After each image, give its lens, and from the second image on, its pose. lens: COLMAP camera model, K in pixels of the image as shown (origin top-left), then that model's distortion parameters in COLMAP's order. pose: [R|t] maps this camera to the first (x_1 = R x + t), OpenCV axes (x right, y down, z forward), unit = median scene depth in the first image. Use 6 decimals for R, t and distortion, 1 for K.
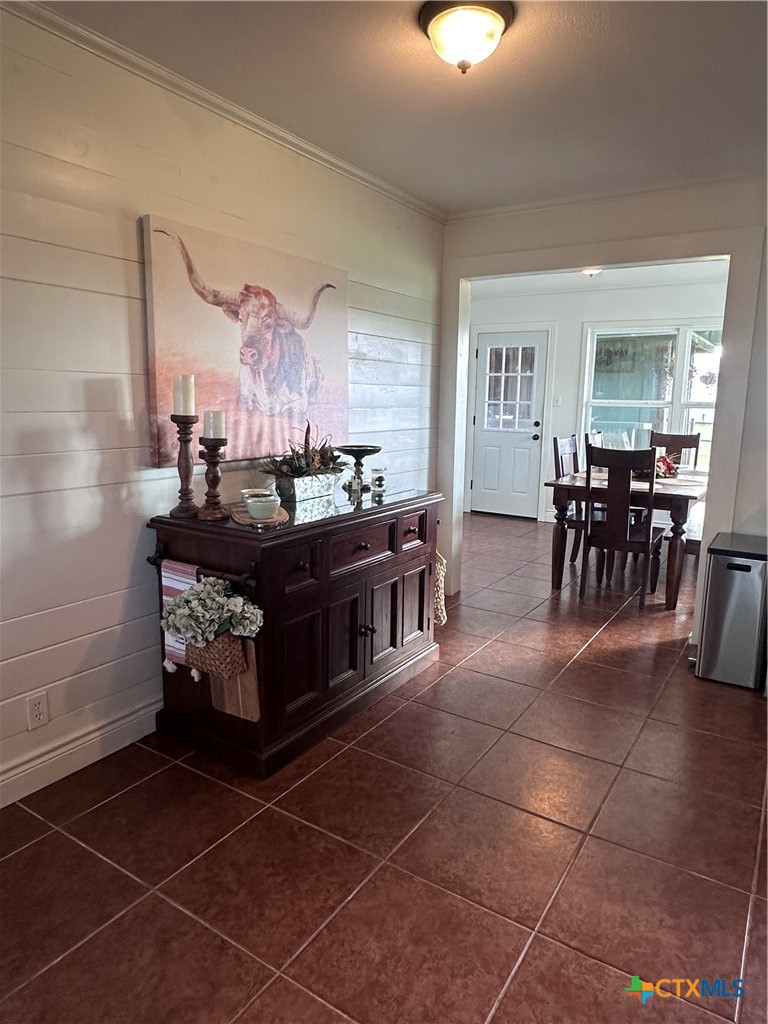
lens RADIAL K [[654.9, 0, 378.3], [0, 654.9, 508.8], [0, 0, 1]] dist [0.001266, -0.000001]
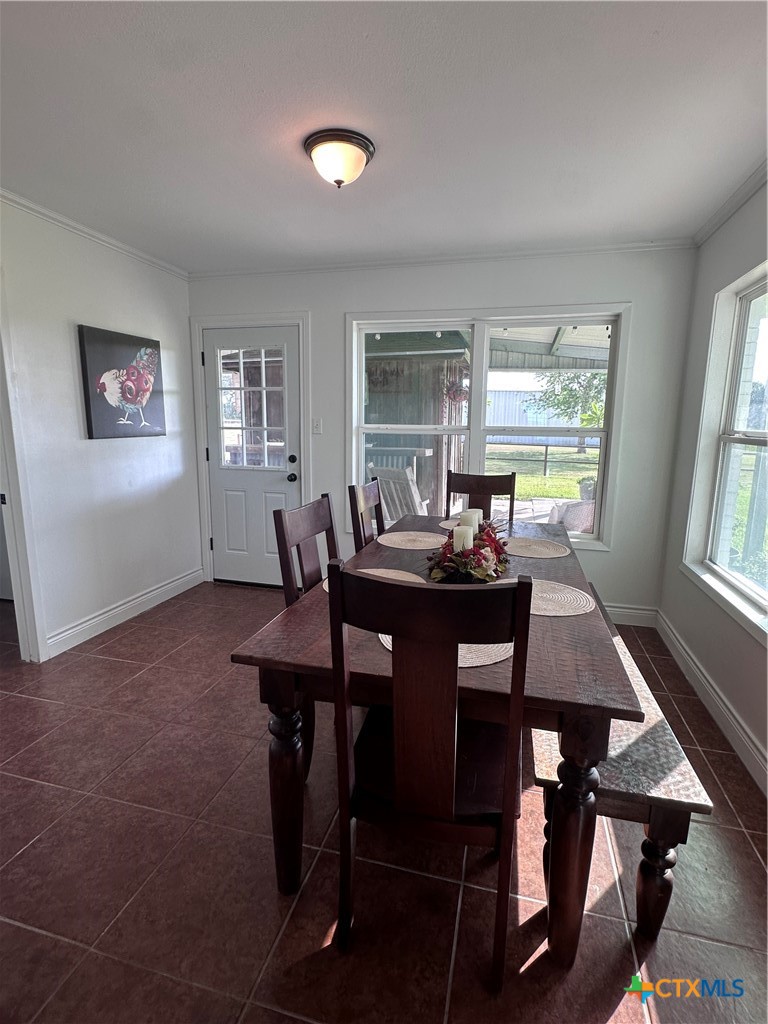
lens RADIAL K [[507.0, 0, 384.0], [0, 507.0, 512.0], [0, 0, 1]] dist [-0.003532, -0.001720]
pose [[0.947003, -0.054638, 0.316543, 0.167949], [0.051477, 0.998506, 0.018346, -0.081606], [-0.317073, -0.001079, 0.948401, 0.473110]]
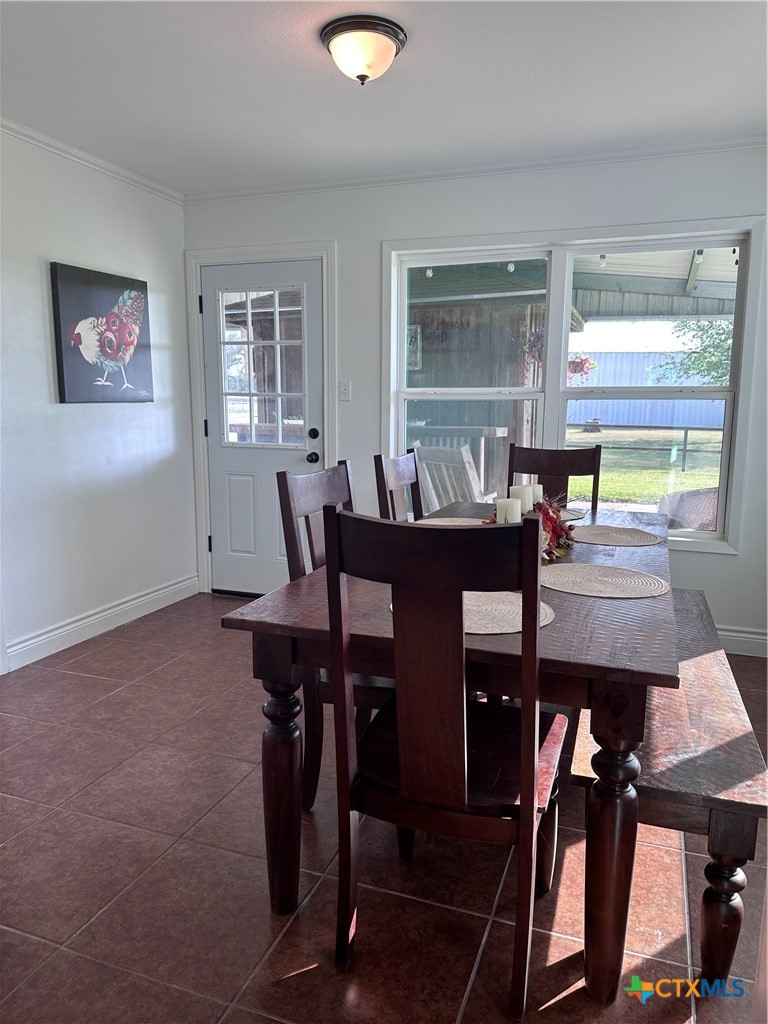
lens RADIAL K [[721.0, 0, 388.0], [0, 721.0, 514.5], [0, 0, 1]] dist [0.063070, -0.093716]
pose [[0.972486, -0.040137, 0.229479, 0.170964], [0.042642, 0.999073, -0.005967, -0.059038], [-0.229026, 0.015588, 0.973295, 0.423716]]
